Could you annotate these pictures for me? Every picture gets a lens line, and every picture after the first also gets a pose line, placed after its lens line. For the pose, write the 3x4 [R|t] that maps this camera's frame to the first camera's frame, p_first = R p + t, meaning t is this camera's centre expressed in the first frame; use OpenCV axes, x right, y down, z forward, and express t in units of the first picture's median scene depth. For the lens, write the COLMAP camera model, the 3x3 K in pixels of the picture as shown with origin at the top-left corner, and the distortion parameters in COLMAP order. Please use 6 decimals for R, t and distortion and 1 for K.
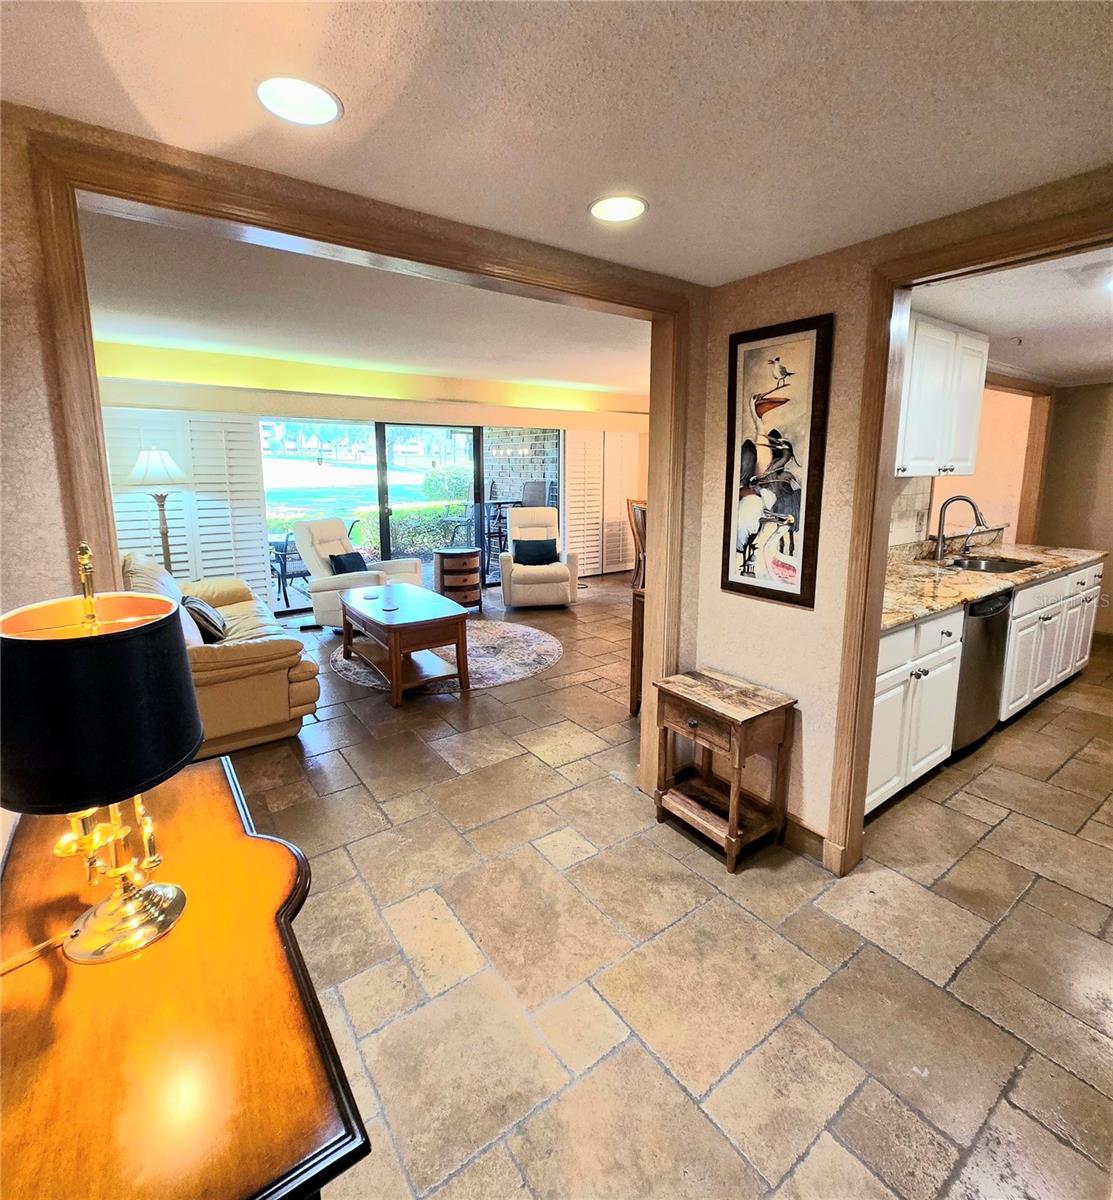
lens RADIAL K [[581.0, 0, 539.2], [0, 581.0, 562.0], [0, 0, 1]] dist [0.005470, 0.000667]
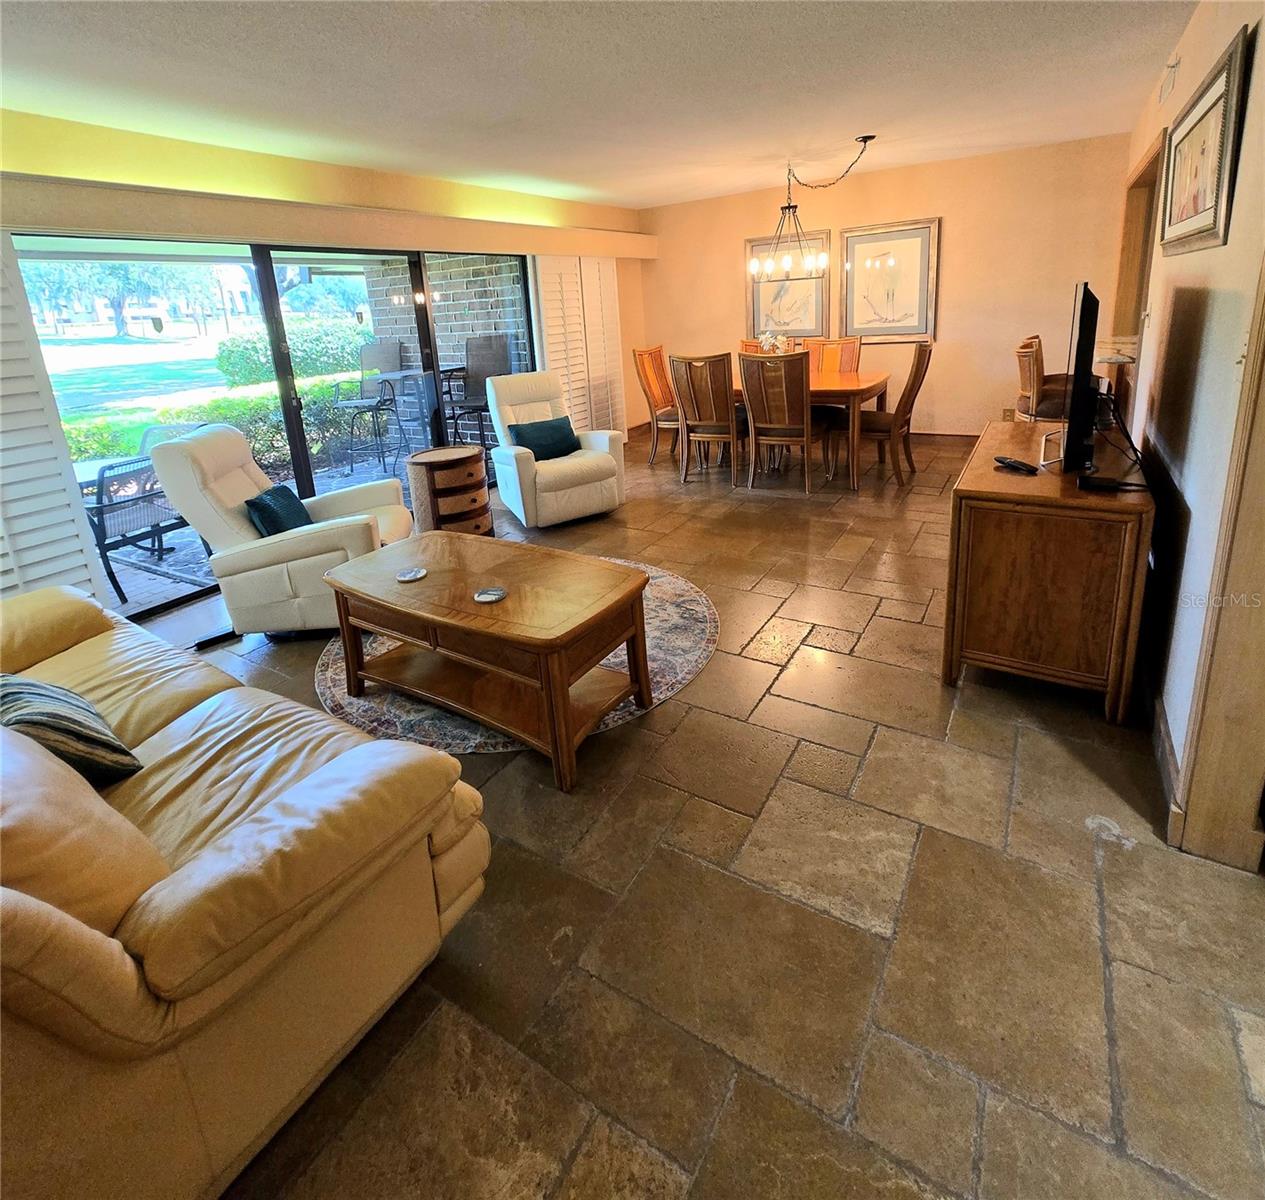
lens RADIAL K [[660.6, 0, 617.2], [0, 660.6, 473.9], [0, 0, 1]] dist [0.007710, -0.002052]
pose [[0.920626, -0.151983, 0.359650, -0.251382], [0.125715, 0.987461, 0.095483, -0.048270], [-0.369652, -0.042691, 0.928189, 0.310812]]
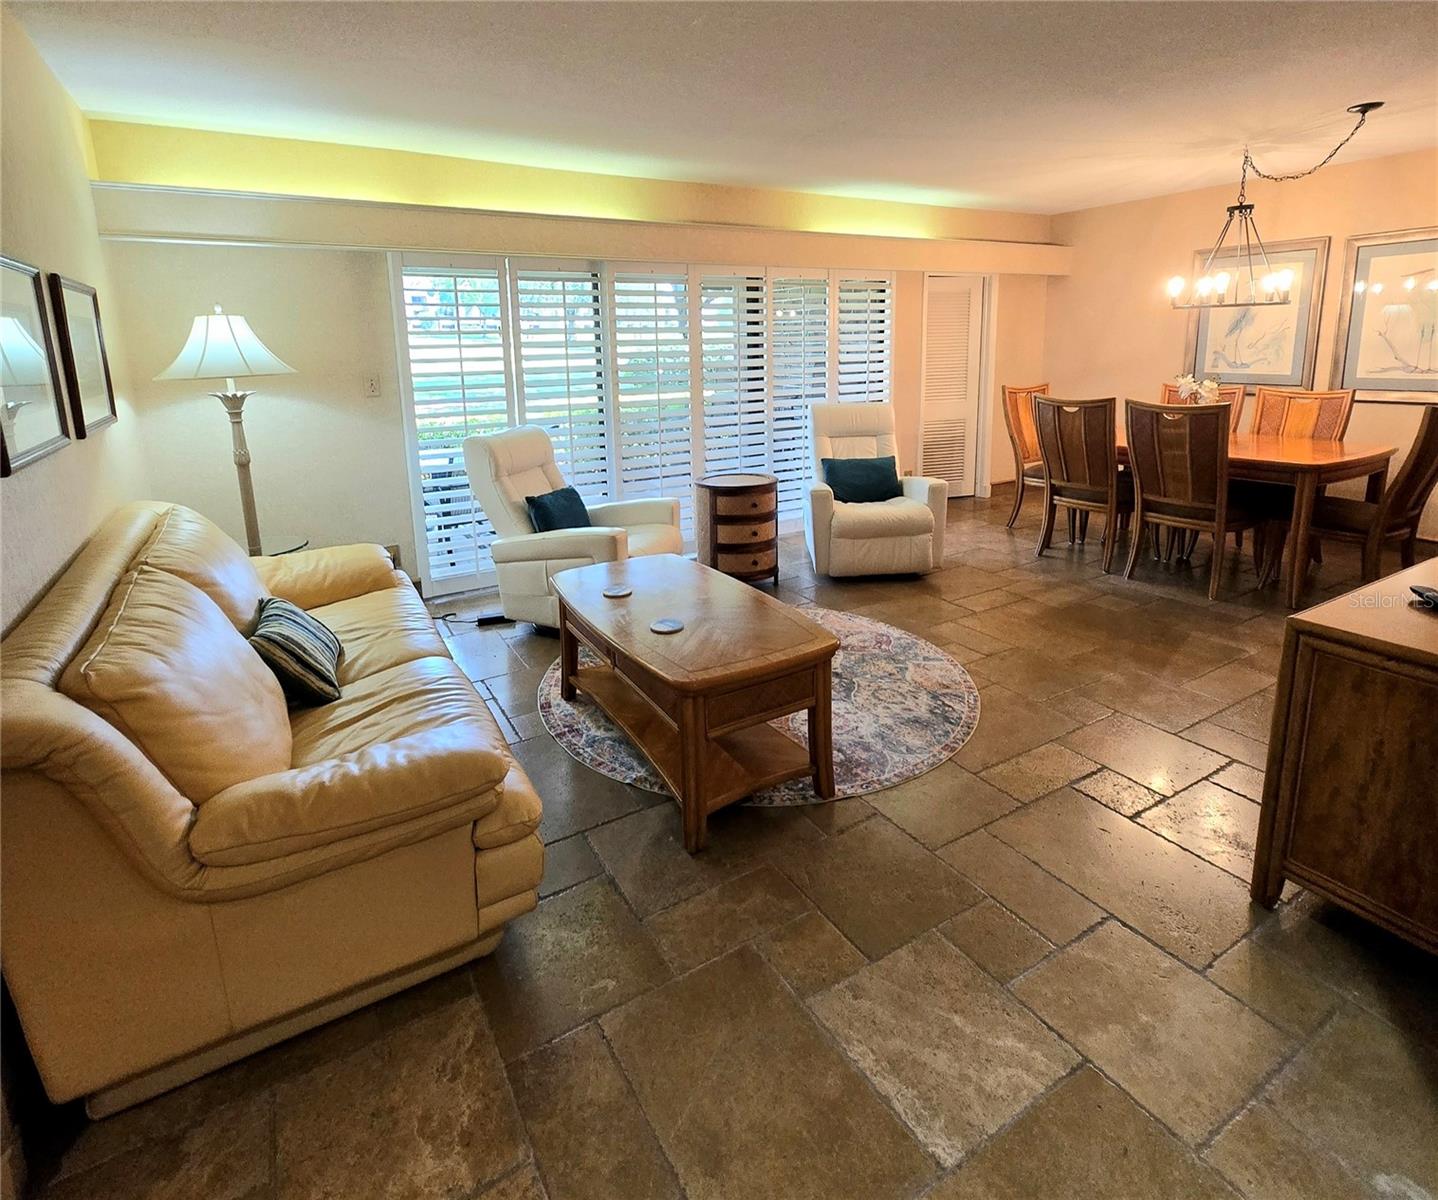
lens RADIAL K [[747.5, 0, 700.1], [0, 747.5, 488.4], [0, 0, 1]] dist [0.003606, -0.000087]
pose [[0.996840, -0.006009, -0.079207, -0.130203], [0.008480, 0.999487, 0.030892, -0.039340], [0.078981, -0.031466, 0.996379, 0.280161]]
